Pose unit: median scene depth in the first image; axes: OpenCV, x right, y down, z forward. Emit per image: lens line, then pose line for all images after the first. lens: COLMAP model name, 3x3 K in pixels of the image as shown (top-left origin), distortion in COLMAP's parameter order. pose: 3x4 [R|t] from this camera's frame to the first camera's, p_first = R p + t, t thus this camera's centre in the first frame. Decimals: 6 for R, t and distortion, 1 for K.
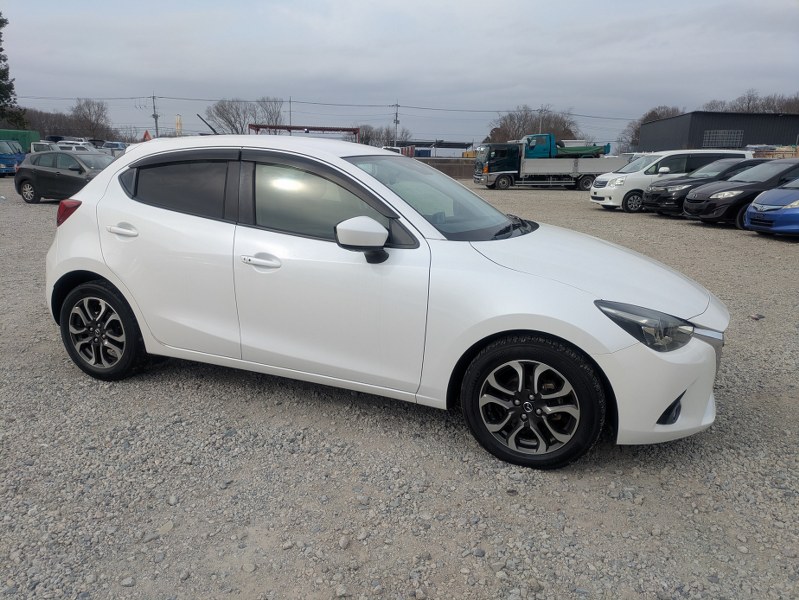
lens RADIAL K [[600.8, 0, 388.2], [0, 600.8, 280.4], [0, 0, 1]] dist [0.041705, -0.029877]
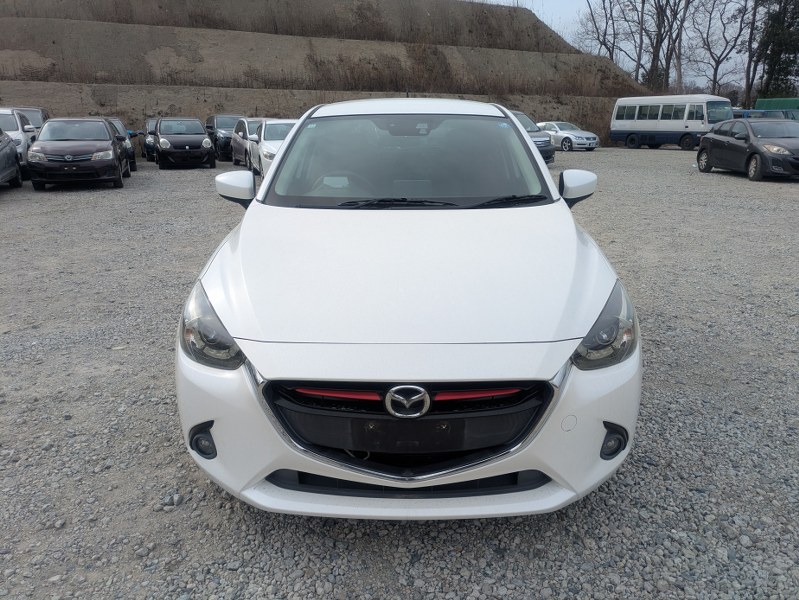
lens RADIAL K [[600.8, 0, 406.3], [0, 600.8, 305.4], [0, 0, 1]] dist [0.041705, -0.029877]
pose [[0.381356, 0.249602, -0.890093, 1.108669], [-0.174245, 0.965008, 0.195956, -0.134722], [0.907858, 0.080365, 0.411504, 0.823708]]
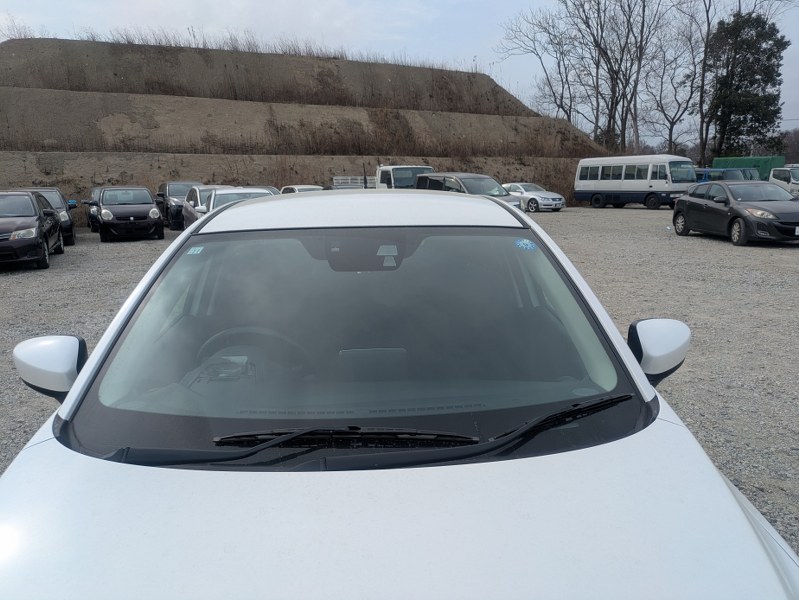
lens RADIAL K [[600.8, 0, 400.8], [0, 600.8, 303.3], [0, 0, 1]] dist [0.041705, -0.029877]
pose [[0.426408, 0.154347, -0.891265, 0.637436], [-0.155898, 0.983129, 0.095670, -0.247394], [0.890995, 0.098152, 0.443277, 1.013984]]
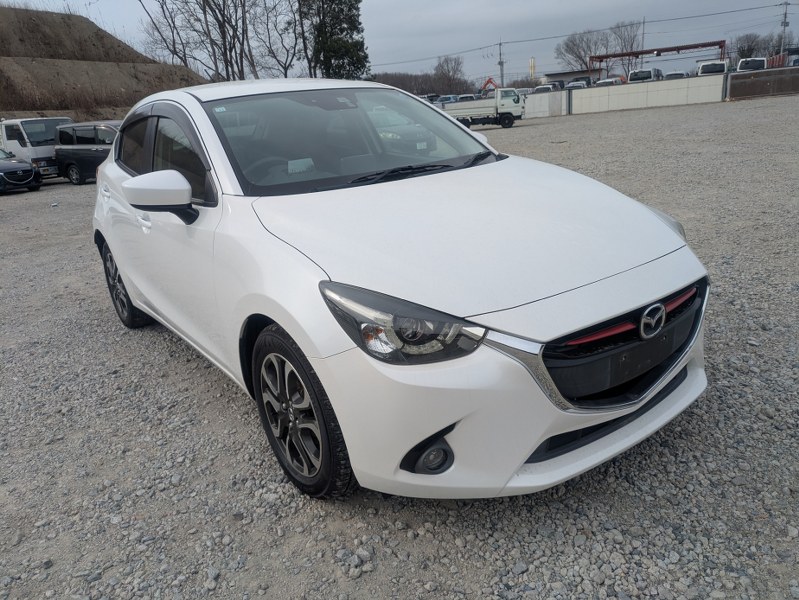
lens RADIAL K [[600.8, 0, 398.0], [0, 600.8, 299.2], [0, 0, 1]] dist [0.041705, -0.029877]
pose [[0.853950, 0.057535, -0.517164, 0.700953], [0.005652, 0.992784, 0.119781, -0.025064], [0.520324, -0.105210, 0.847463, 0.414531]]
